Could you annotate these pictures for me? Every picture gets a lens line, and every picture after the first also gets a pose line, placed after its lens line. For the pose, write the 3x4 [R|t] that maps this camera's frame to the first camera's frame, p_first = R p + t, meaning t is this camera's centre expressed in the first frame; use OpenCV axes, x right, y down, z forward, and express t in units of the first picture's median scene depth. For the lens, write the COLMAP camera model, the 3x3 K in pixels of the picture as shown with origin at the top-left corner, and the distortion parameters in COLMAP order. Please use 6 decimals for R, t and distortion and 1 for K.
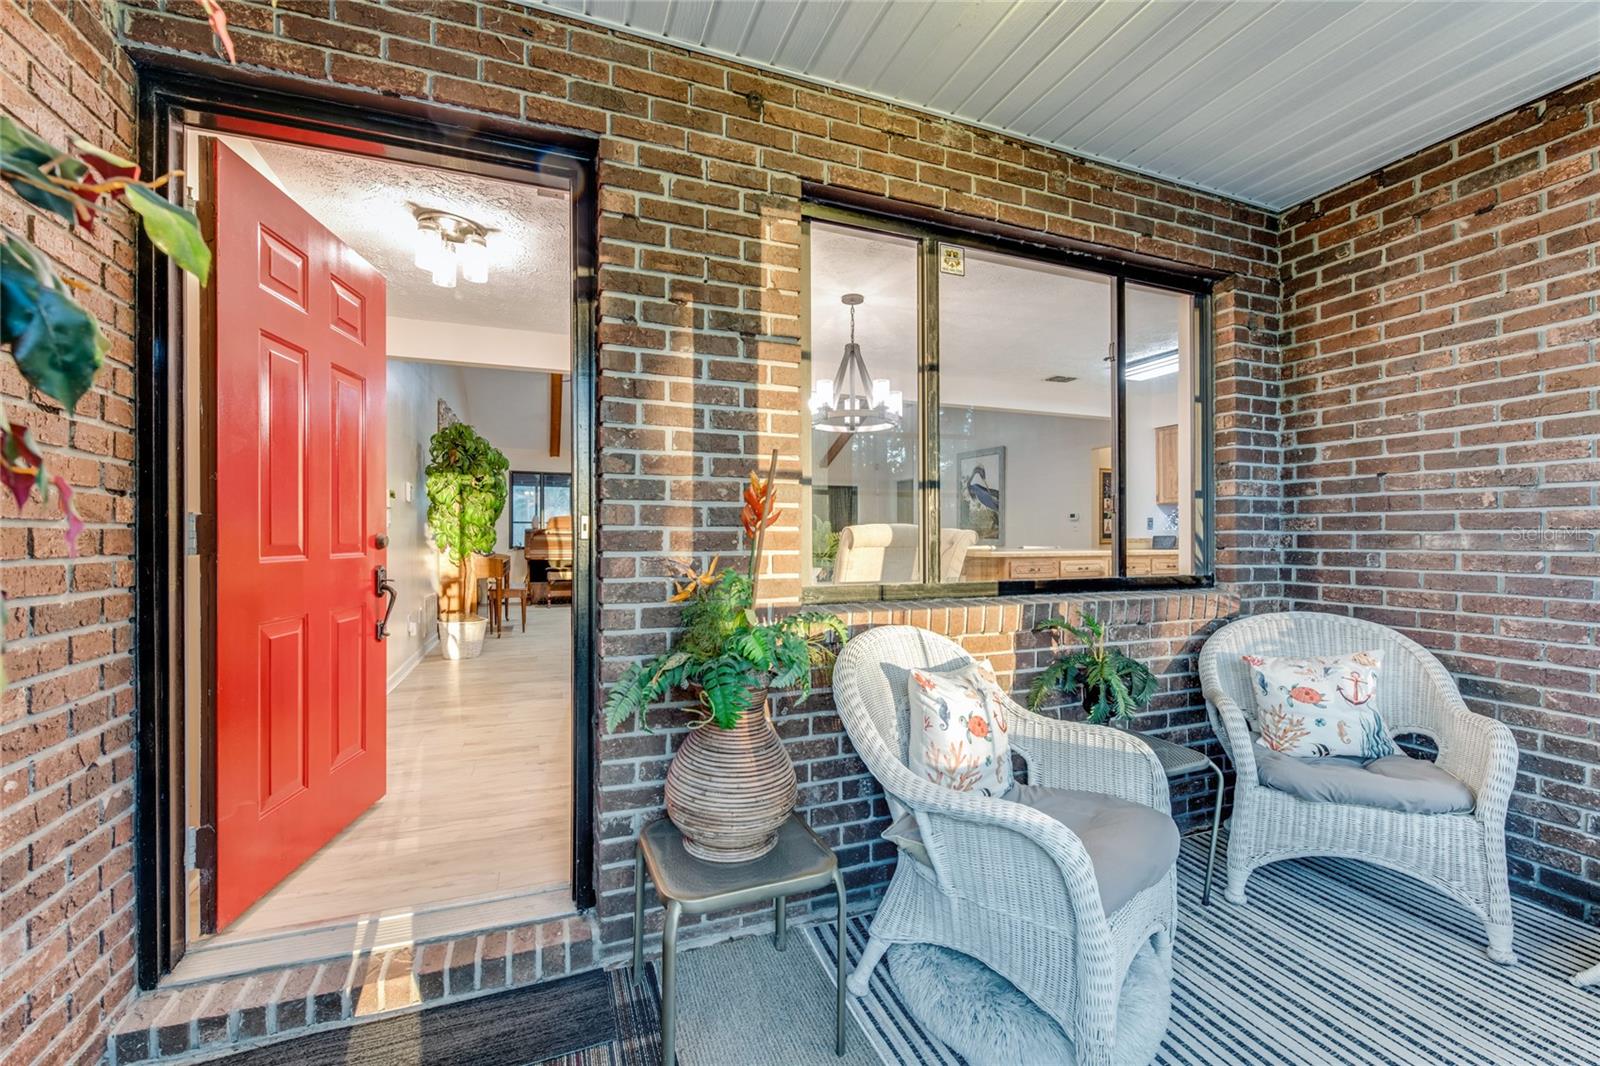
lens RADIAL K [[643.6, 0, 797.0], [0, 643.6, 531.9], [0, 0, 1]] dist [-0.005522, -0.001191]
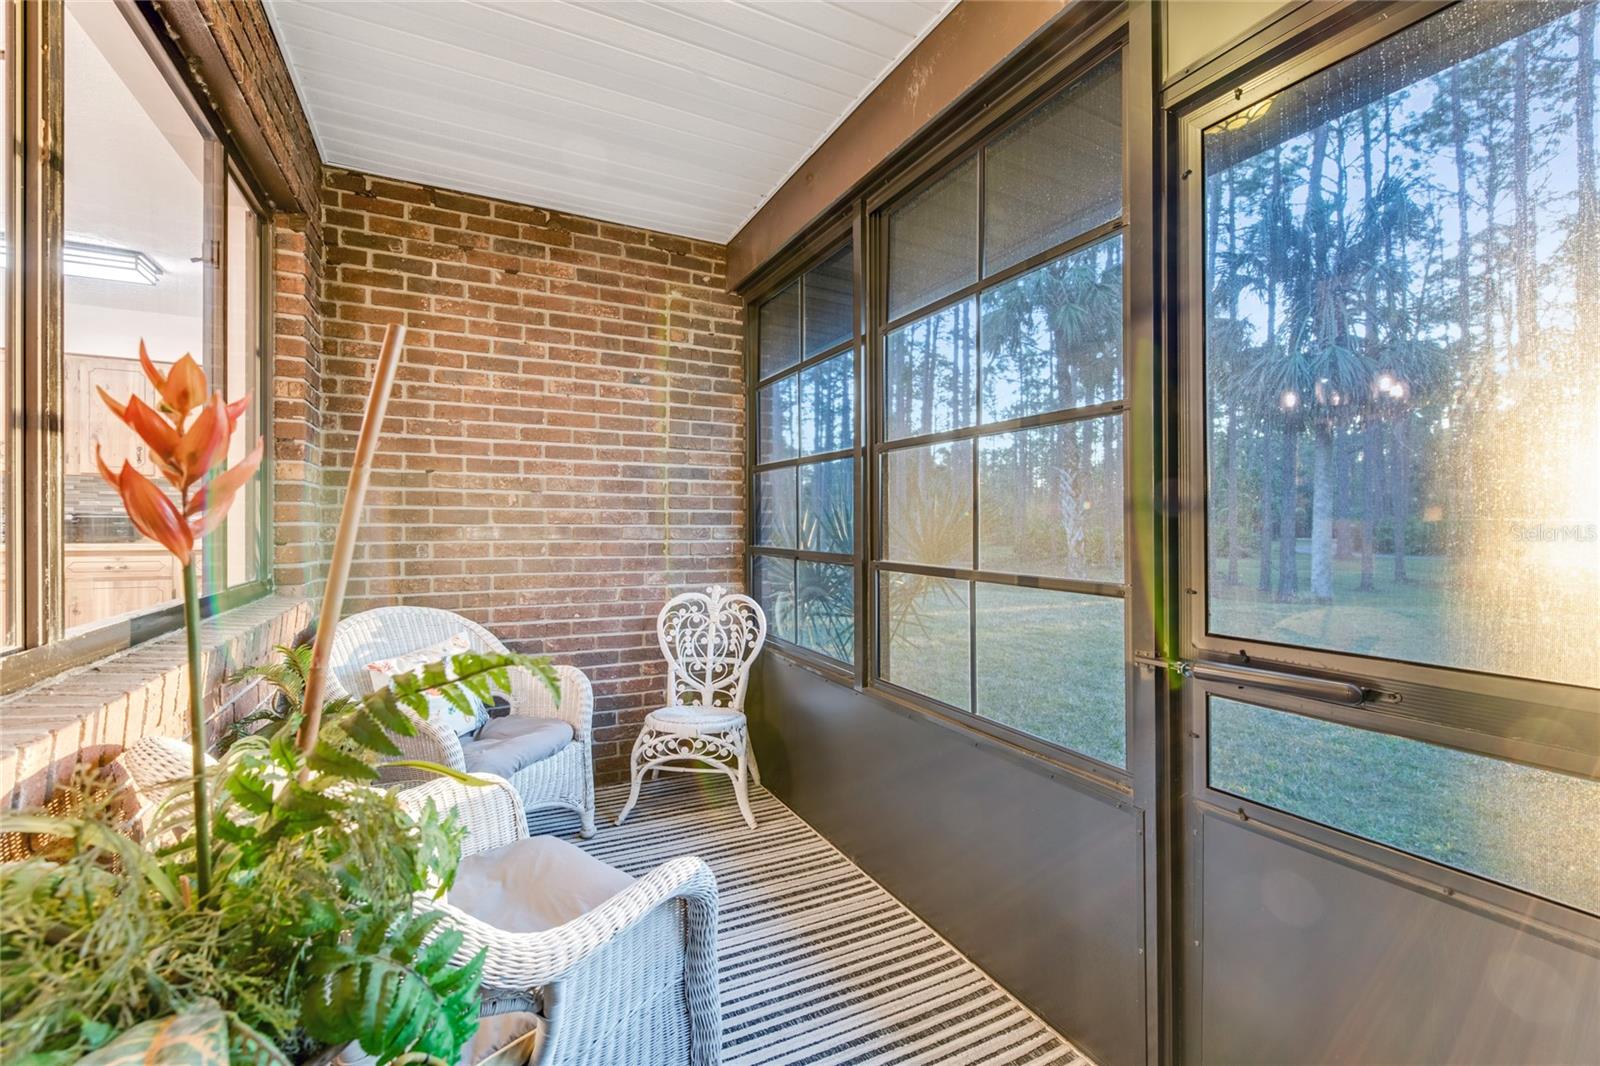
lens RADIAL K [[684.4, 0, 798.1], [0, 684.4, 528.8], [0, 0, 1]] dist [-0.001674, -0.000078]
pose [[-0.097508, -0.007083, 0.995210, -0.311035], [-0.010074, 0.999930, 0.006130, -0.006470], [-0.995184, -0.009428, -0.097573, 0.519635]]
